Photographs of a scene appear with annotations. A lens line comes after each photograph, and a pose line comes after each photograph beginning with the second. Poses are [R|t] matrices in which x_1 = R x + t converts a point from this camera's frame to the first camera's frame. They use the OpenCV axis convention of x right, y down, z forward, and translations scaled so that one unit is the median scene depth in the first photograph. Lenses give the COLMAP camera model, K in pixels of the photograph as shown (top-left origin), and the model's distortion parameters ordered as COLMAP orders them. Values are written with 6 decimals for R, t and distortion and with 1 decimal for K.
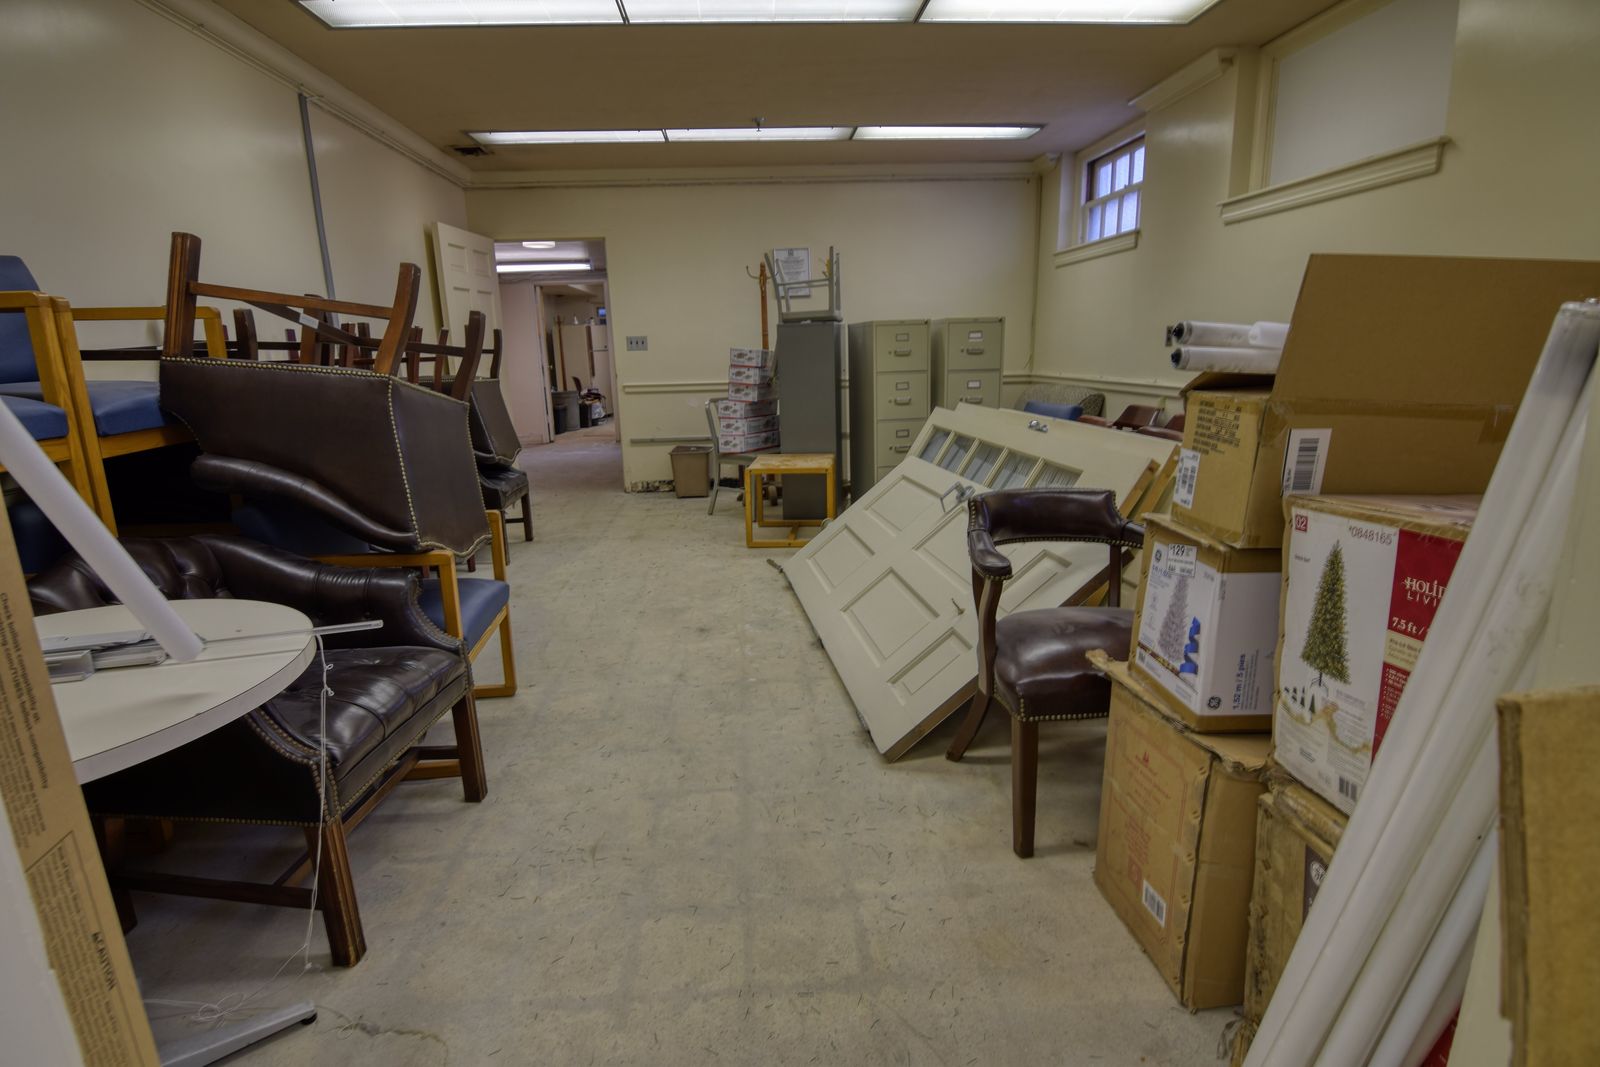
lens RADIAL K [[772.7, 0, 800.4], [0, 772.7, 530.6], [0, 0, 1]] dist [-0.011399, -0.000107]
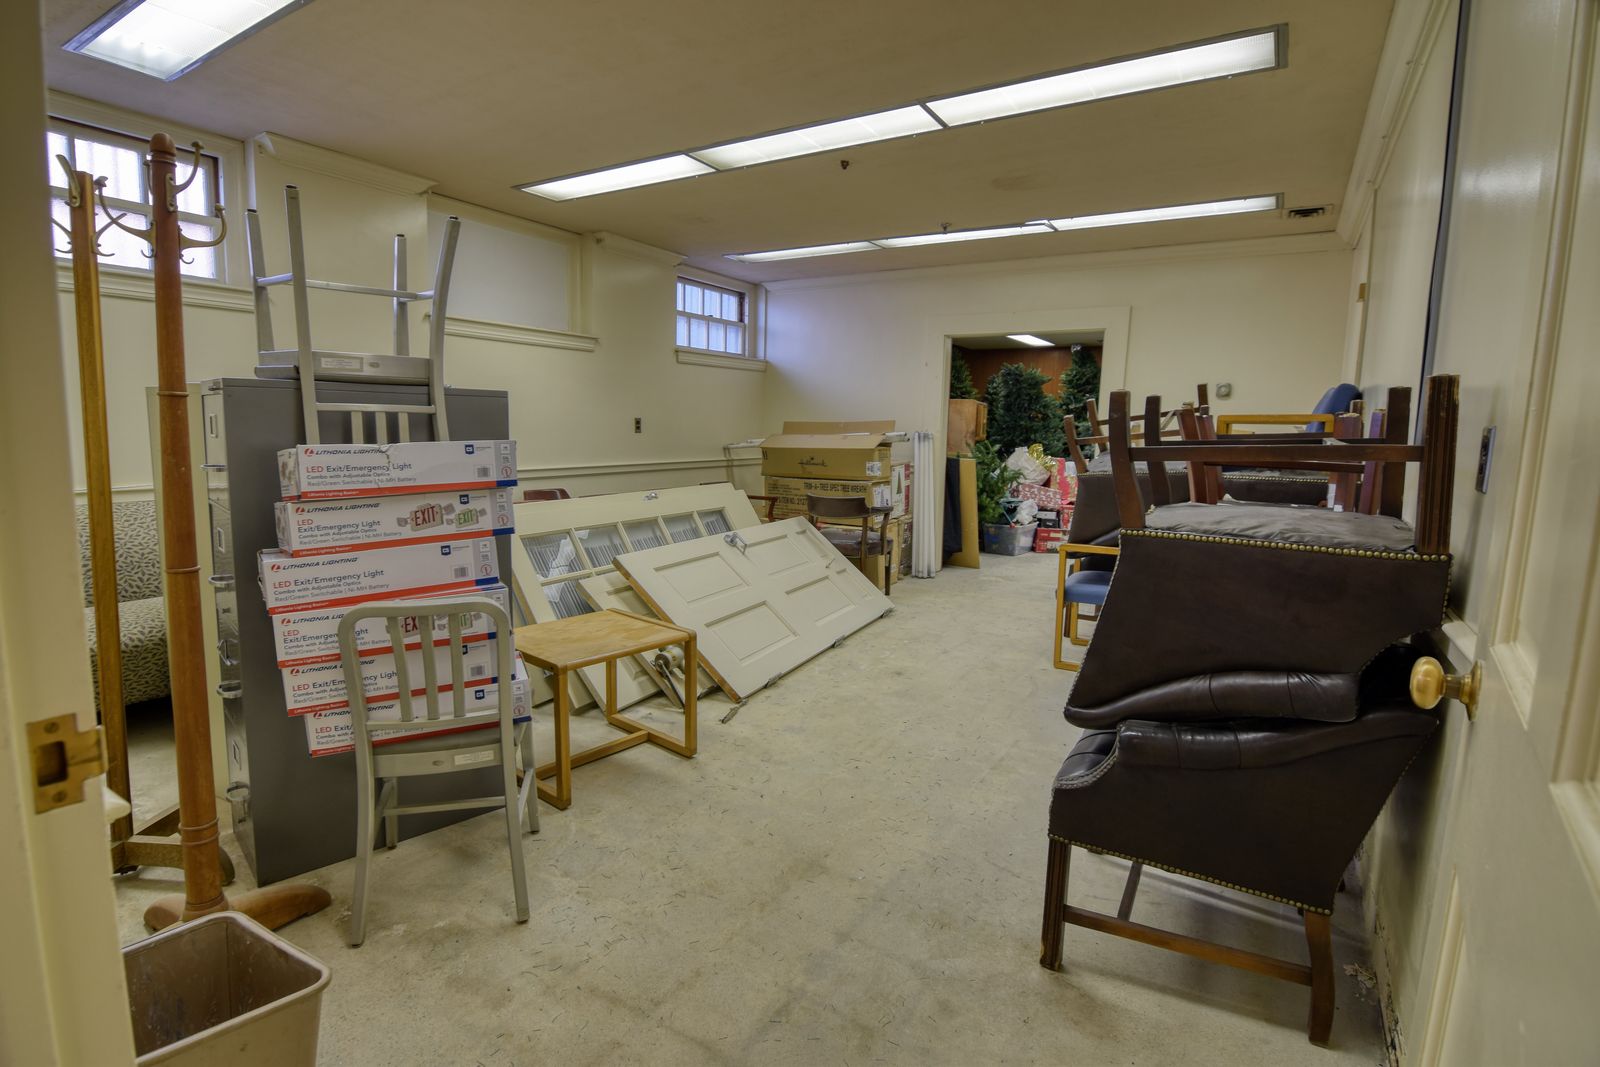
lens RADIAL K [[772.7, 0, 800.4], [0, 772.7, 530.6], [0, 0, 1]] dist [-0.011399, -0.000107]
pose [[-0.808239, -0.076694, 0.583839, -0.688309], [0.130468, 0.943517, 0.304555, -0.462220], [-0.574220, 0.322326, -0.752581, 1.940225]]
